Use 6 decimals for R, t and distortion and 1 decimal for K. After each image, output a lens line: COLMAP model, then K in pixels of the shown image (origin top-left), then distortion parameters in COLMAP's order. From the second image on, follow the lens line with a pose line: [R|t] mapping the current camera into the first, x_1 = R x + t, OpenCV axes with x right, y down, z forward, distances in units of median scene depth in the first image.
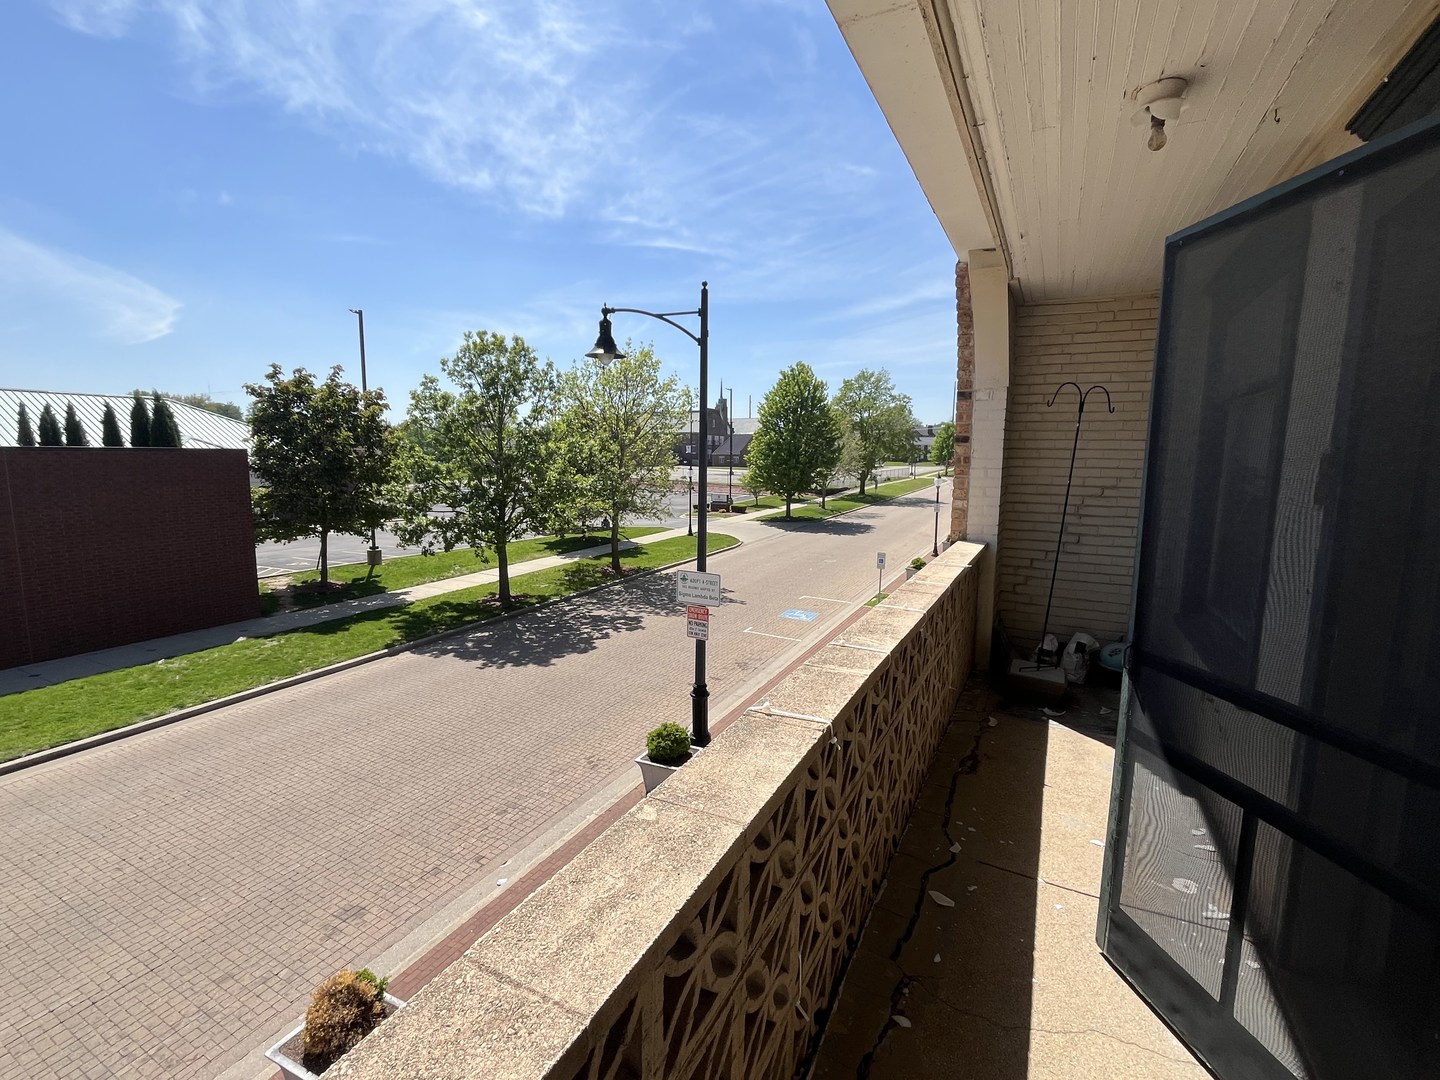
lens RADIAL K [[654.4, 0, 720.9], [0, 654.4, 536.4], [0, 0, 1]] dist [-0.000339, -0.000099]
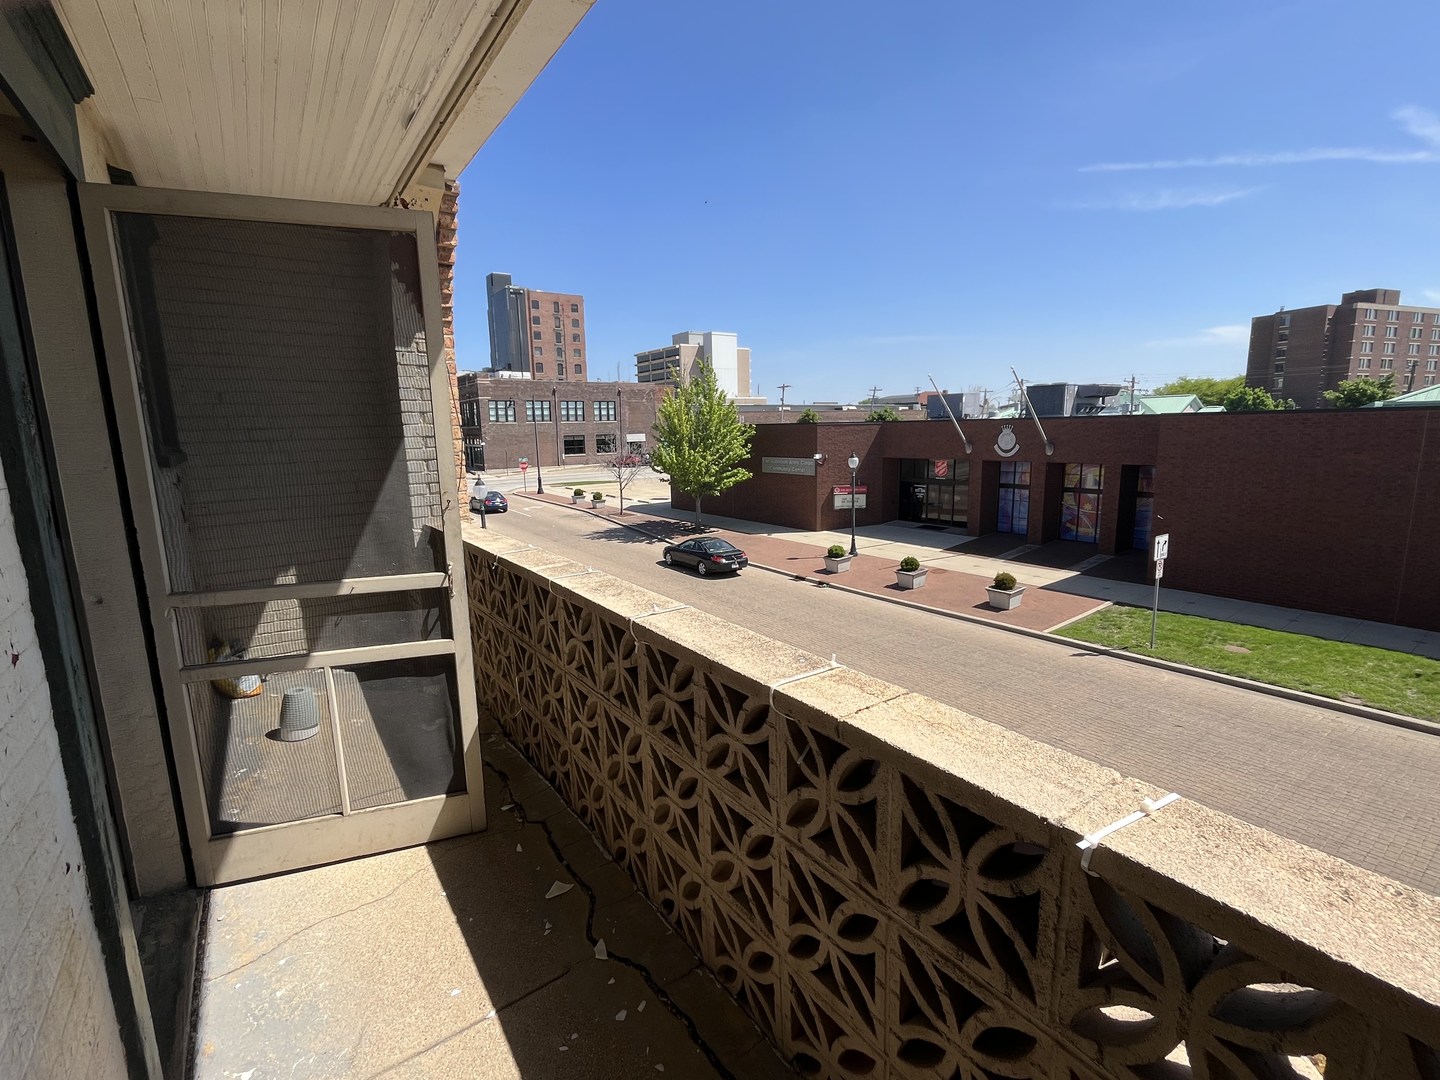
lens RADIAL K [[654.4, 0, 719.8], [0, 654.4, 541.8], [0, 0, 1]] dist [-0.000339, -0.000099]
pose [[-0.457843, 0.152611, -0.875837, 1.055168], [-0.101554, 0.969730, 0.222058, -0.161552], [0.883214, 0.190612, -0.428486, 1.640804]]
